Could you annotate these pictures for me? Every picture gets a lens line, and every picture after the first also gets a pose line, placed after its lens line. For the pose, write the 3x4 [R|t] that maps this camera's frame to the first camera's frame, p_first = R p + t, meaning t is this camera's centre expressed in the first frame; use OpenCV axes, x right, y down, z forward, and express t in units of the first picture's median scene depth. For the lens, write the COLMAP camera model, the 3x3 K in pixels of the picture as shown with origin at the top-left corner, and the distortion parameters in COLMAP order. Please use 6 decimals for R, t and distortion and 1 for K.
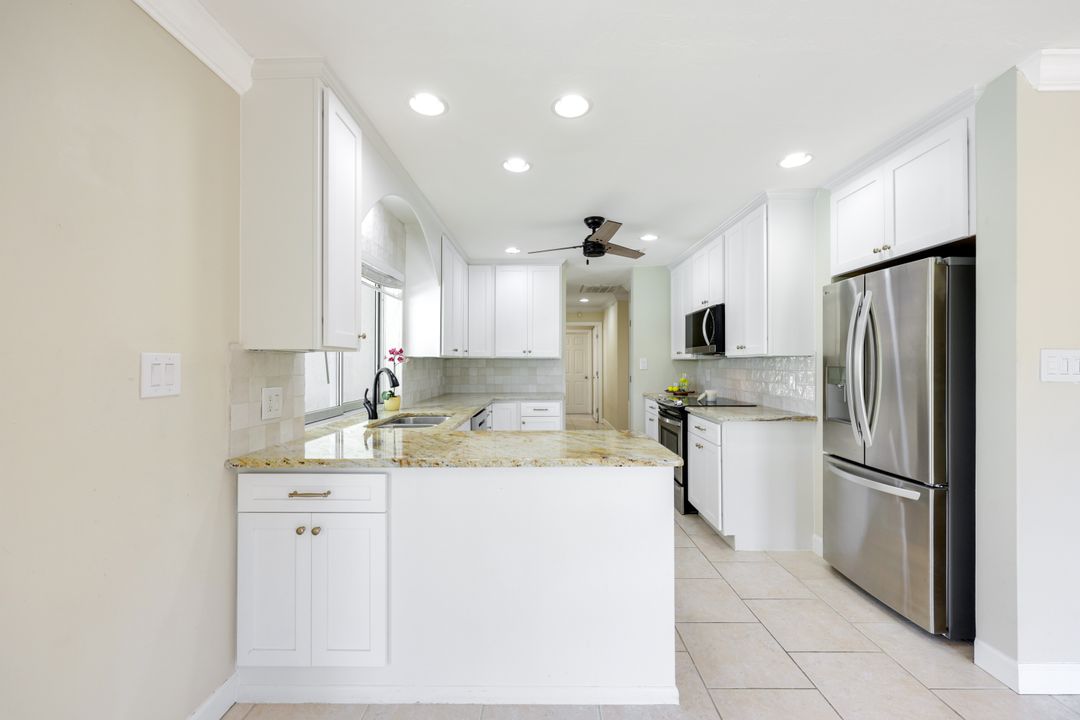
lens RADIAL K [[432.8, 0, 538.1], [0, 432.8, 363.7], [0, 0, 1]] dist [0.000212, 0.000464]
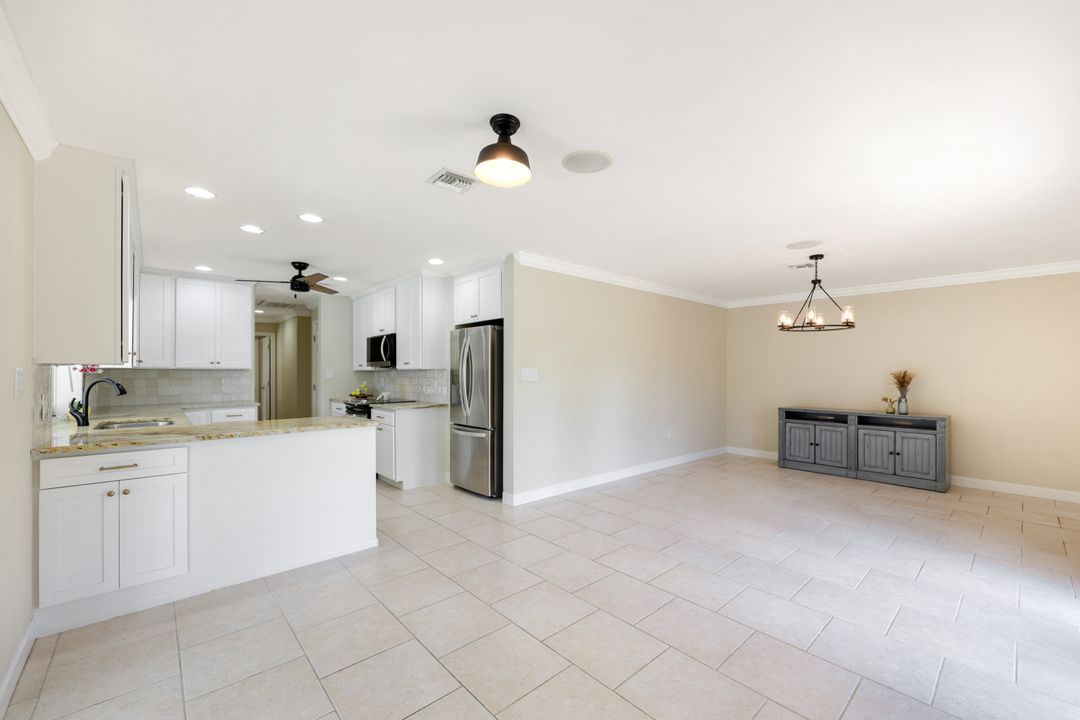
lens RADIAL K [[432.8, 0, 538.1], [0, 432.8, 363.7], [0, 0, 1]] dist [0.000212, 0.000464]
pose [[0.737228, 0.014074, 0.675498, -0.225115], [0.002066, 0.999731, -0.023085, 0.000663], [-0.675641, 0.018414, 0.737000, -0.449034]]
